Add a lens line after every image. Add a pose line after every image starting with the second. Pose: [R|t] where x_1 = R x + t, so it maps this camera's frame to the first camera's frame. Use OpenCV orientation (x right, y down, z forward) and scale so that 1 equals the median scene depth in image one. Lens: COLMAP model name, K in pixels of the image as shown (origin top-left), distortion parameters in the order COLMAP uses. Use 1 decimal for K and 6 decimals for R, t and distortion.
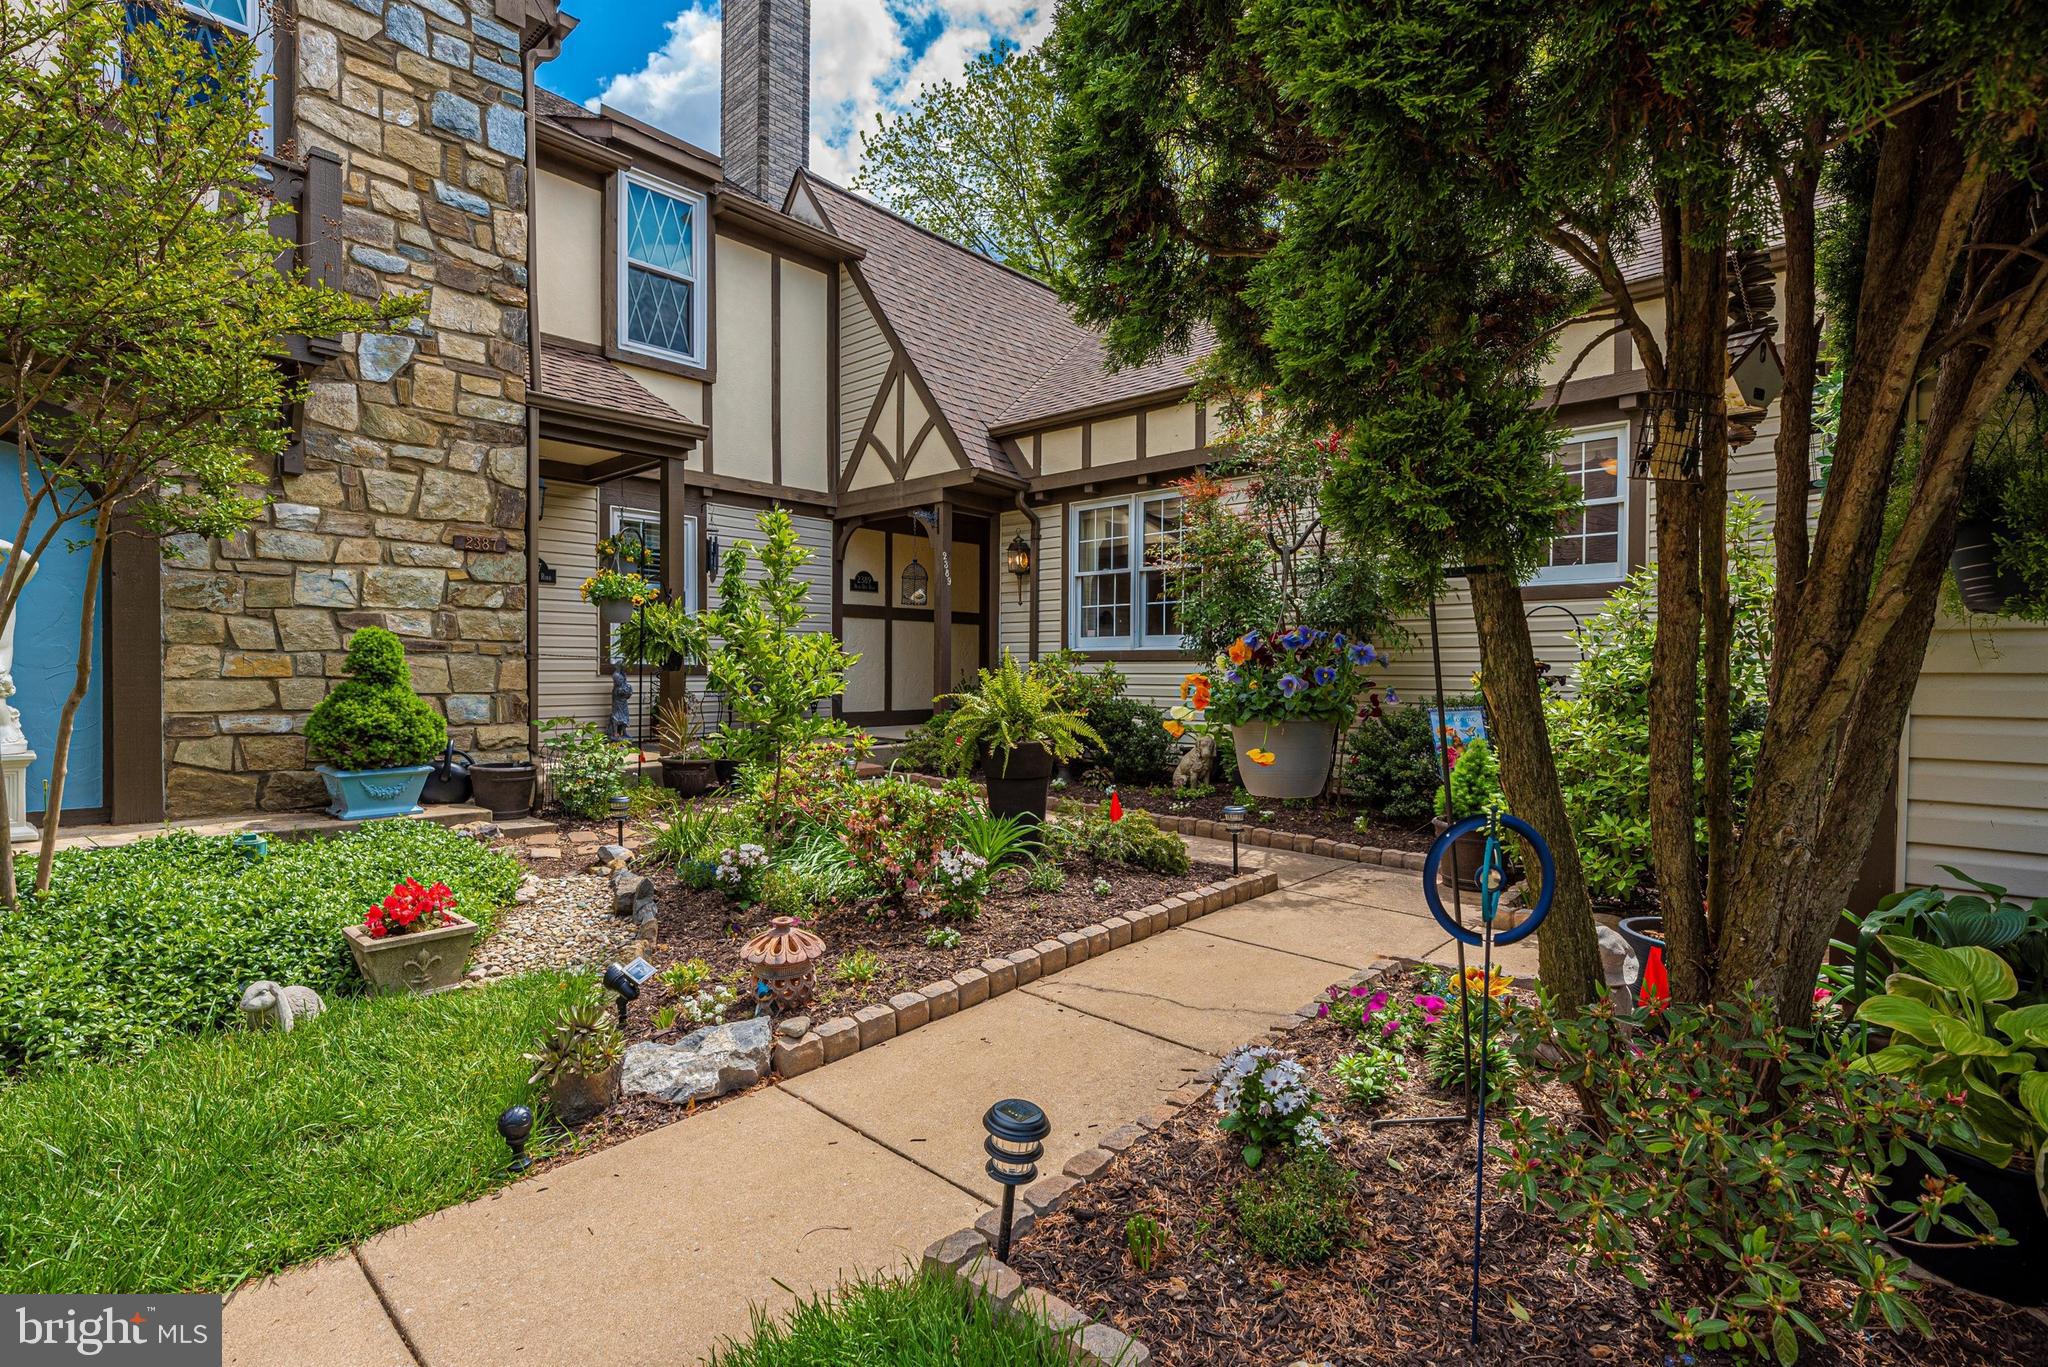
lens RADIAL K [[797.0, 0, 1017.4], [0, 797.0, 691.3], [0, 0, 1]] dist [0.001287, -0.000201]
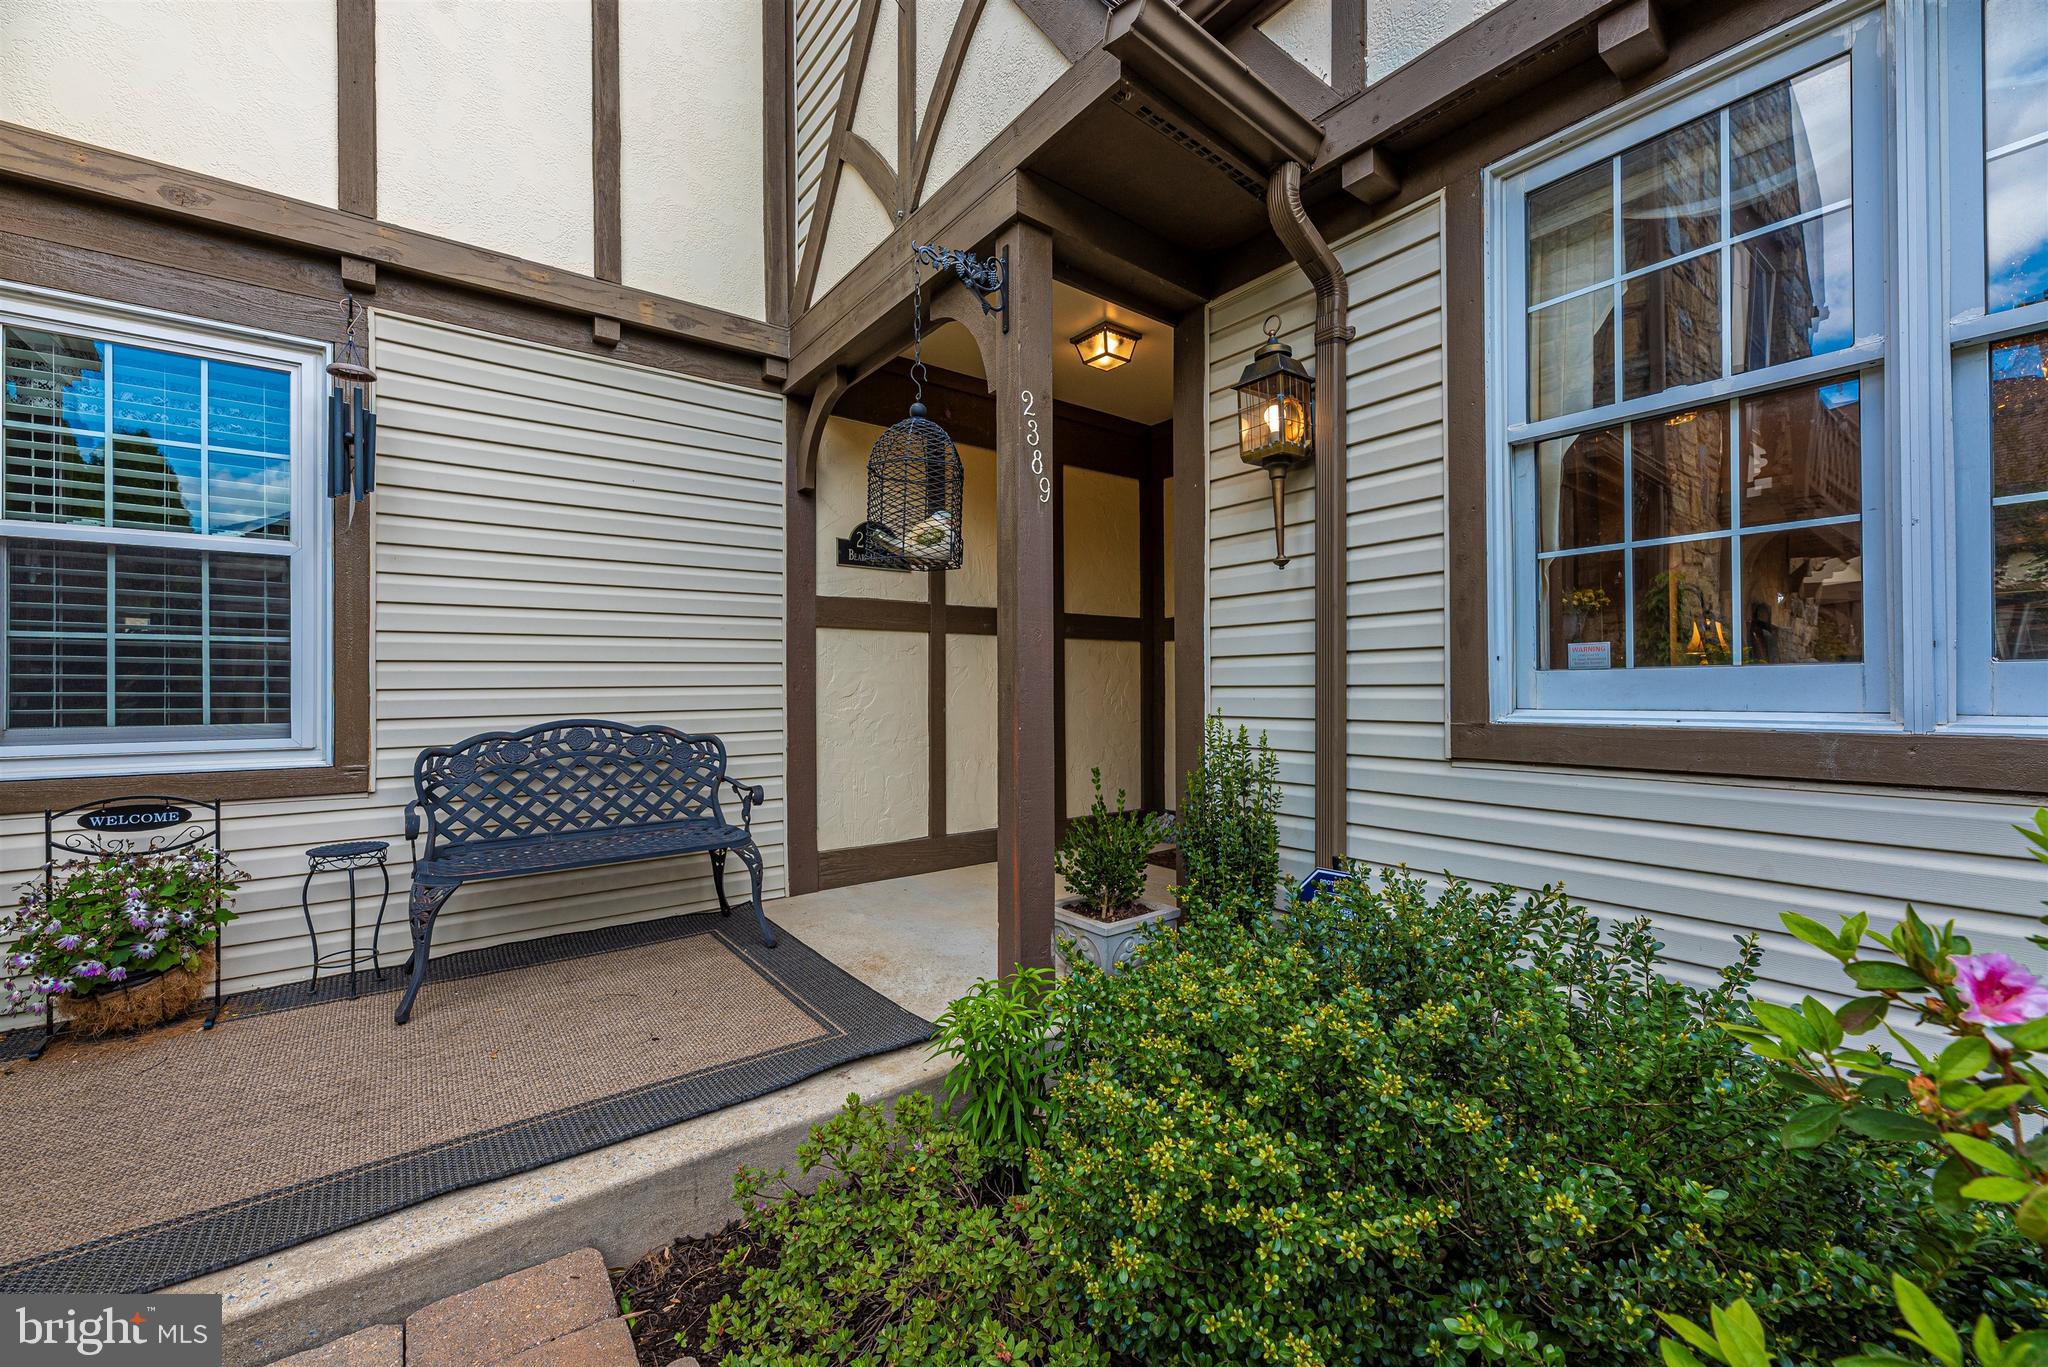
lens RADIAL K [[797.0, 0, 1017.4], [0, 797.0, 691.3], [0, 0, 1]] dist [0.001287, -0.000201]
pose [[0.980328, -0.007159, -0.197245, -0.034426], [0.001018, 0.999512, -0.031222, -0.050162], [0.197373, 0.030407, 0.979857, 0.670423]]
